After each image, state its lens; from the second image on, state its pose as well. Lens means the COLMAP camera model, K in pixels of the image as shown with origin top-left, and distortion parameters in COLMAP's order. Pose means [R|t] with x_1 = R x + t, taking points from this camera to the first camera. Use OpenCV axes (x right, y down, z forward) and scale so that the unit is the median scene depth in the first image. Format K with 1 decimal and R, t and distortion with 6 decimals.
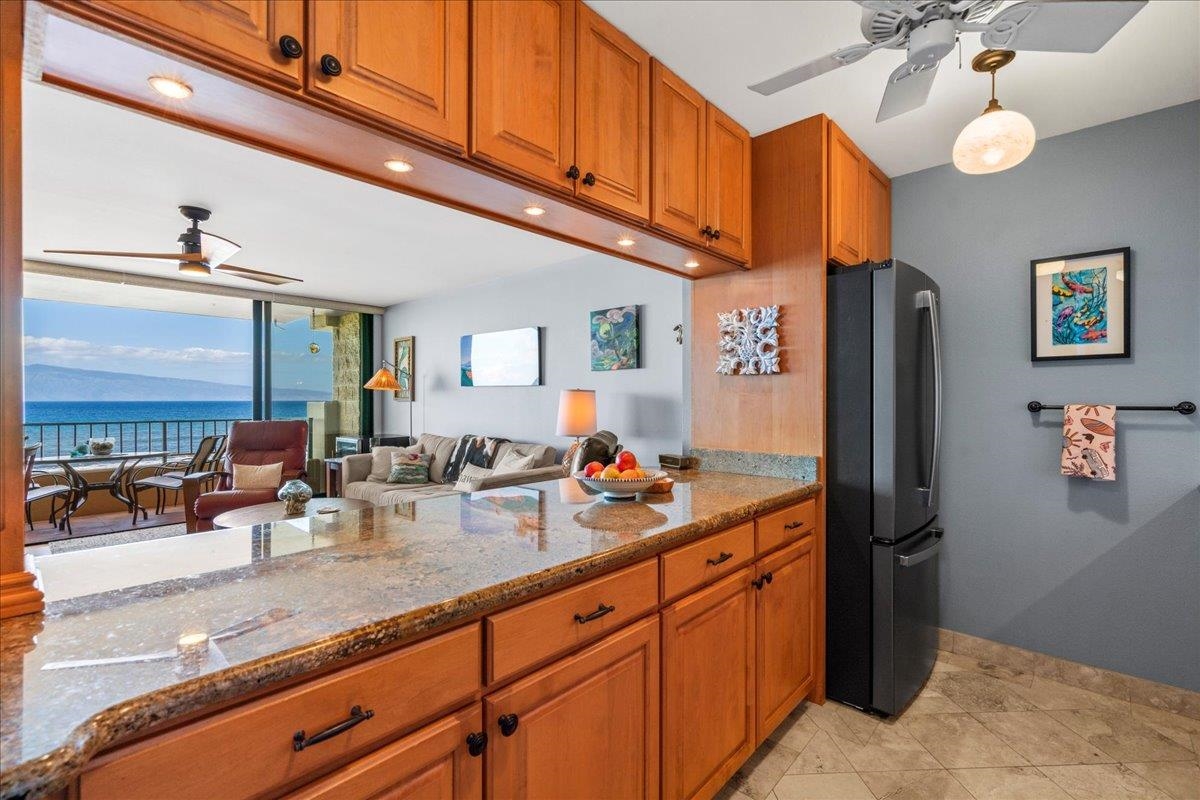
lens RADIAL K [[536.6, 0, 597.9], [0, 536.6, 399.8], [0, 0, 1]] dist [-0.008149, 0.002680]
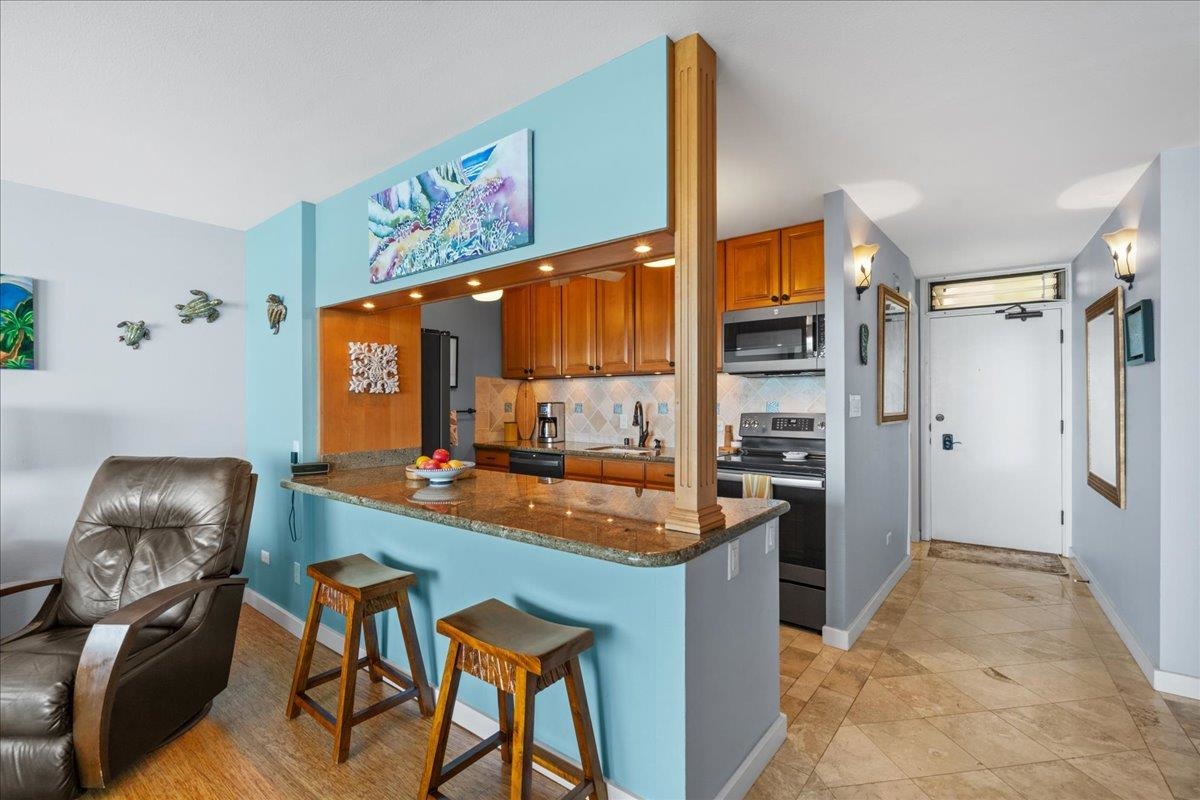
lens RADIAL K [[536.6, 0, 602.6], [0, 536.6, 401.1], [0, 0, 1]] dist [-0.008149, 0.002680]
pose [[-0.073963, -0.001930, 0.997259, -0.519985], [0.005744, 0.999981, 0.002362, -0.012527], [-0.997244, 0.005903, -0.073951, 0.251127]]
